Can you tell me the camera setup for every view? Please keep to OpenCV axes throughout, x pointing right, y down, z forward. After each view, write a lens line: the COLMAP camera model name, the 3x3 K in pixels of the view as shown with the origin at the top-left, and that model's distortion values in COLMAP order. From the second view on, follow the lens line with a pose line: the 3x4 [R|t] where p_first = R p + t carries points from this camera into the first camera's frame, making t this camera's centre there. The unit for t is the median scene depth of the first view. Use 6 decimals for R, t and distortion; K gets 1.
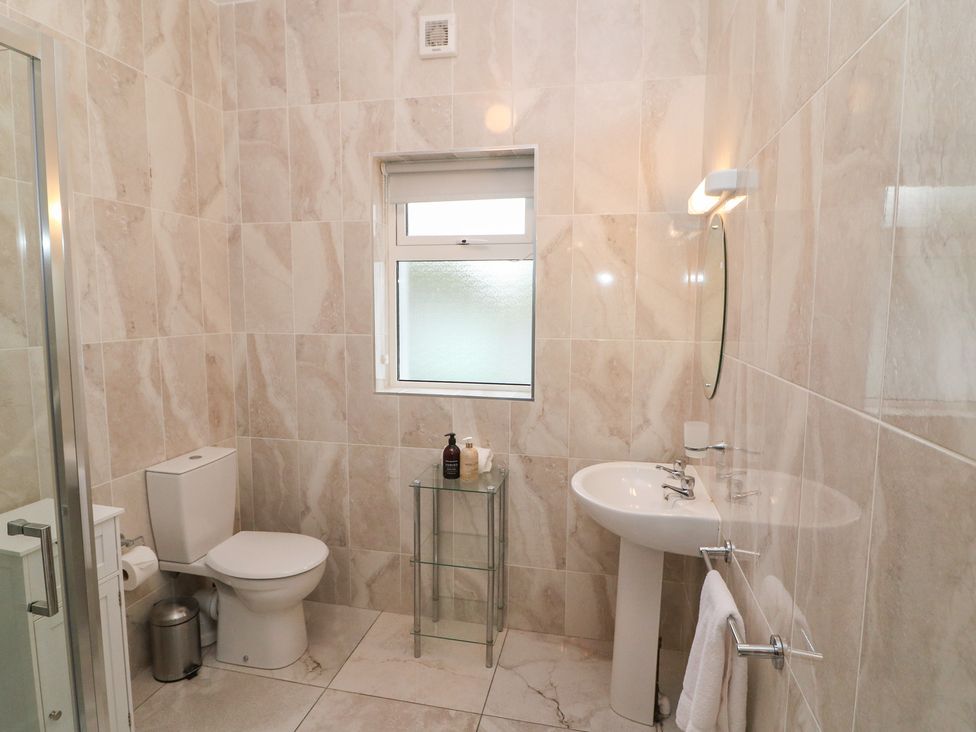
lens RADIAL K [[518.4, 0, 485.4], [0, 518.4, 352.3], [0, 0, 1]] dist [0.004575, 0.000041]
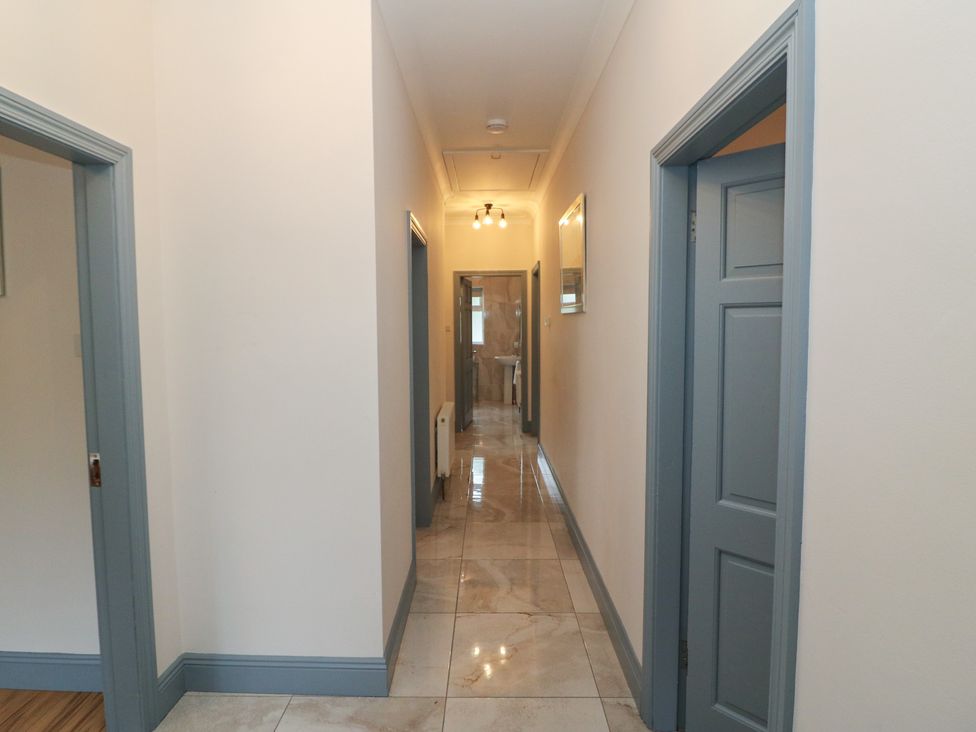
lens RADIAL K [[518.4, 0, 485.4], [0, 518.4, 352.3], [0, 0, 1]] dist [0.004575, 0.000041]
pose [[0.976203, -0.018283, 0.216088, -0.838828], [0.026342, 0.999058, -0.034474, 0.304925], [-0.215254, 0.039346, 0.975765, -3.246546]]
